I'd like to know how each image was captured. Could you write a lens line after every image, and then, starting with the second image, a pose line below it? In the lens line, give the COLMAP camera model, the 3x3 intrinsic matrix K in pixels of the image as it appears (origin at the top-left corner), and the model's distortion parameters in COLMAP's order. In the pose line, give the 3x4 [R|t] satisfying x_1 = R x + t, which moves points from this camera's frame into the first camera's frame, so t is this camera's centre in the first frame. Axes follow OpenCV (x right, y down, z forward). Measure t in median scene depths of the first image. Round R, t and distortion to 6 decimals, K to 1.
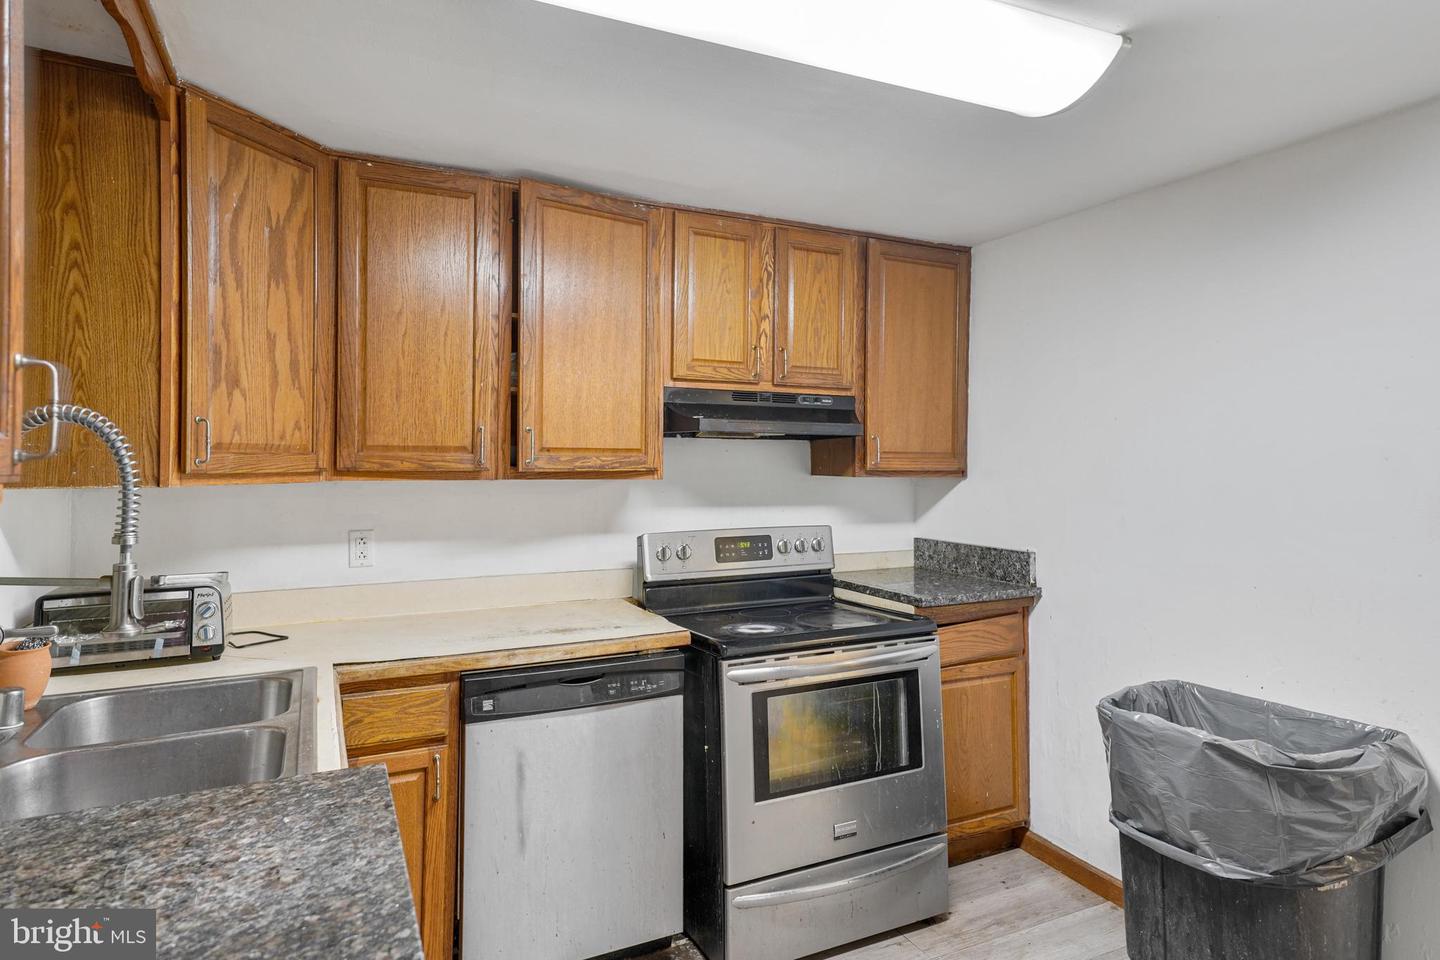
lens RADIAL K [[840.1, 0, 724.2], [0, 840.1, 470.4], [0, 0, 1]] dist [0.034386, -0.000445]
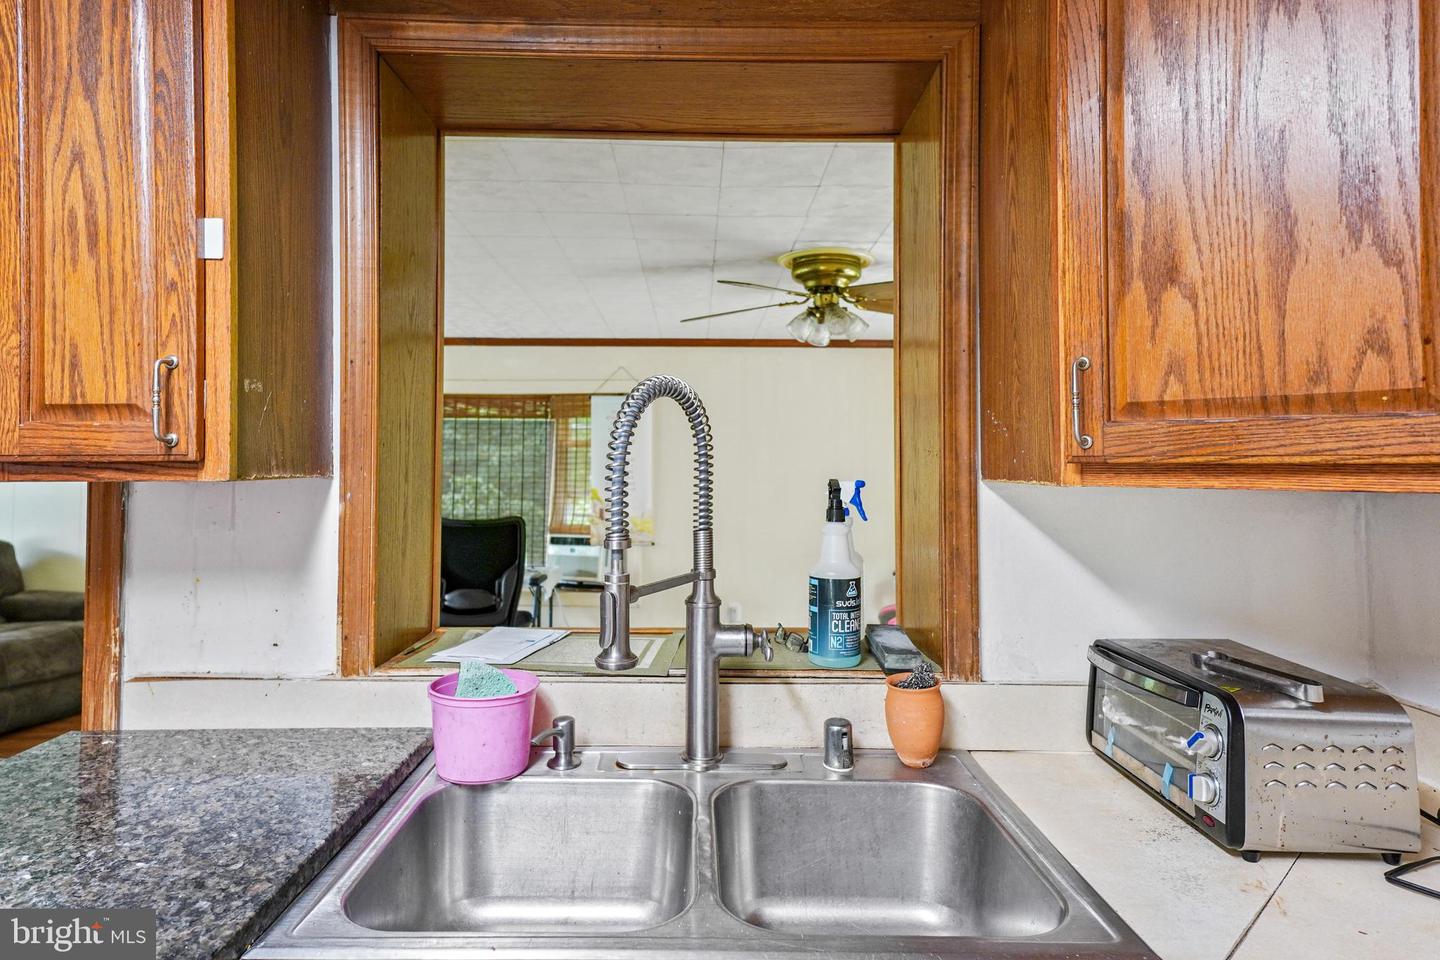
lens RADIAL K [[840.1, 0, 701.0], [0, 840.1, 453.5], [0, 0, 1]] dist [0.034386, -0.000445]
pose [[-0.428751, -0.010209, -0.903365, -0.029497], [-0.008135, 0.999939, -0.007439, 0.003388], [0.903386, 0.004159, -0.428808, 0.976419]]
